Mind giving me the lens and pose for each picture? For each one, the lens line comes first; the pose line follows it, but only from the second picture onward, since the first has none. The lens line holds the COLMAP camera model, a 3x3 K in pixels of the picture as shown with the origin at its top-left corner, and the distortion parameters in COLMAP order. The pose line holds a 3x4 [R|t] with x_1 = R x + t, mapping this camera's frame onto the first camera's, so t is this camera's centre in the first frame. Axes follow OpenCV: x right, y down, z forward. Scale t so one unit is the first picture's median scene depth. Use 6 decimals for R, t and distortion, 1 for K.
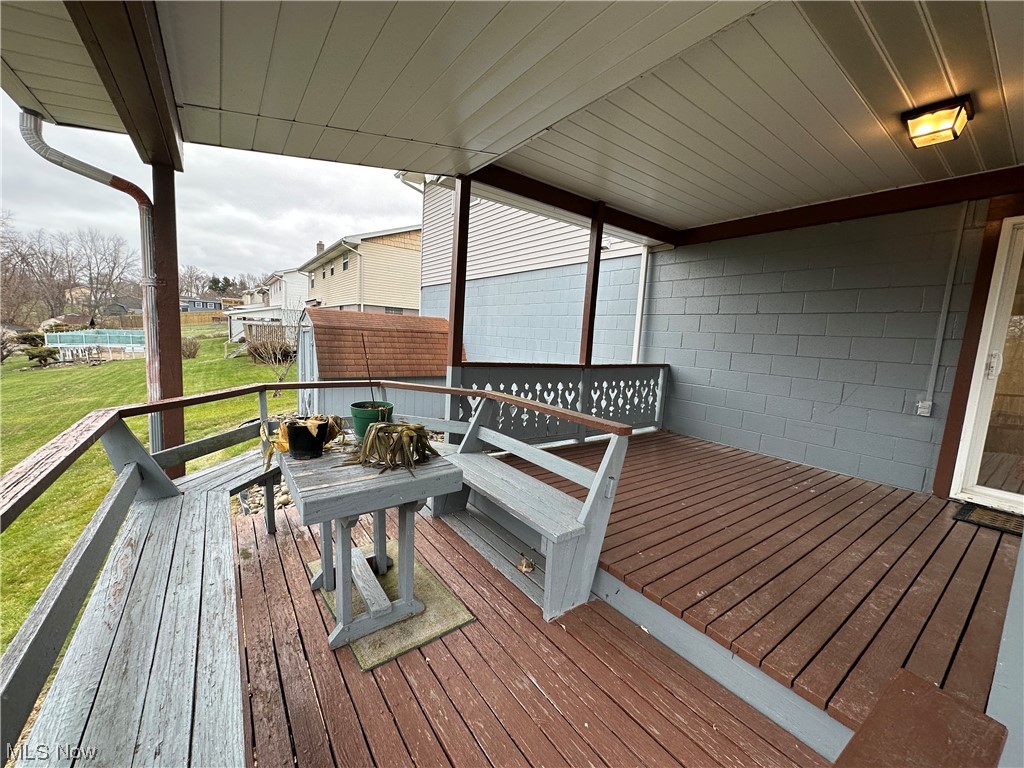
lens RADIAL K [[406.7, 0, 518.1], [0, 406.7, 381.9], [0, 0, 1]] dist [-0.017695, -0.000060]
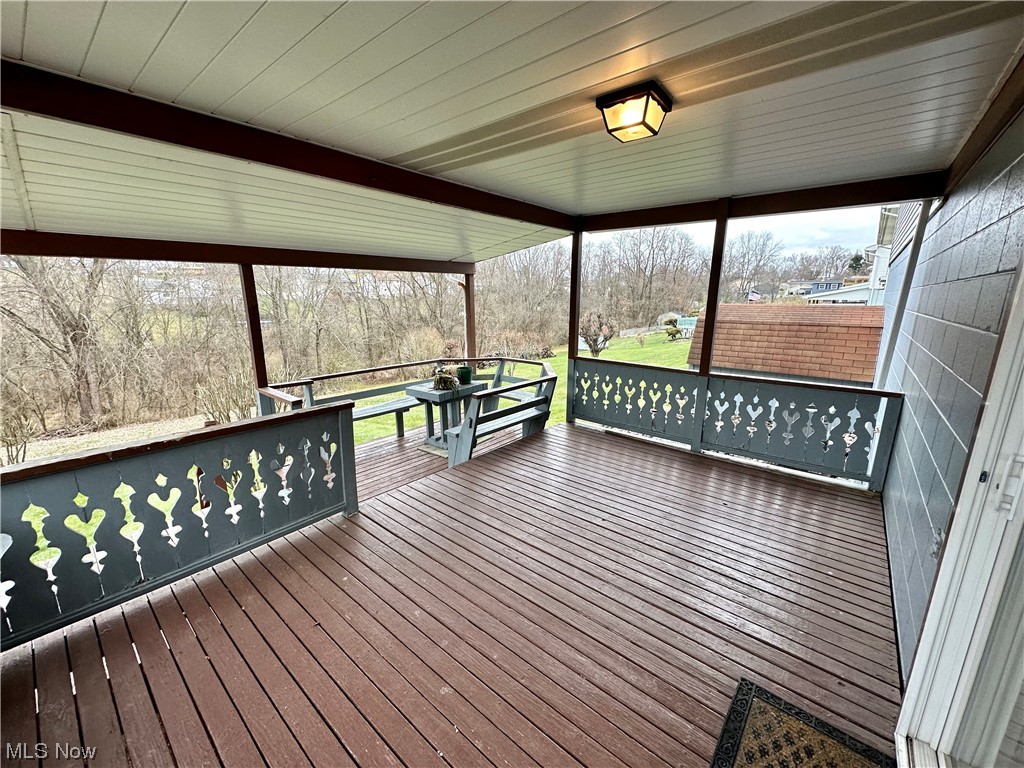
lens RADIAL K [[405.2, 0, 512.0], [0, 405.2, 384.0], [0, 0, 1]] dist [-0.000154, -0.000513]
pose [[0.230994, 0.149587, -0.961387, 0.837382], [-0.100562, 0.986489, 0.129330, -0.078196], [0.967744, 0.066804, 0.242916, 0.280264]]
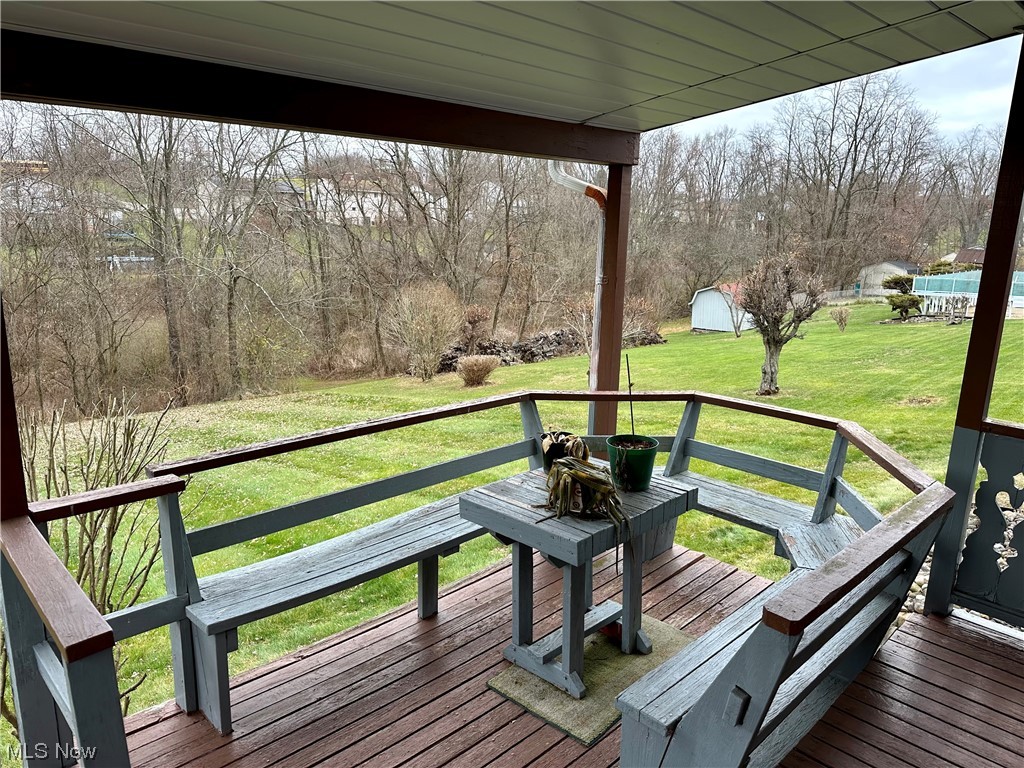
lens RADIAL K [[712.3, 0, 512.0], [0, 712.3, 384.0], [0, 0, 1]] dist [0.140657, -0.247229]
pose [[0.150881, 0.161006, -0.975352, 0.401493], [-0.131031, 0.981199, 0.141702, -0.092991], [0.979830, 0.106421, 0.169141, 0.205563]]
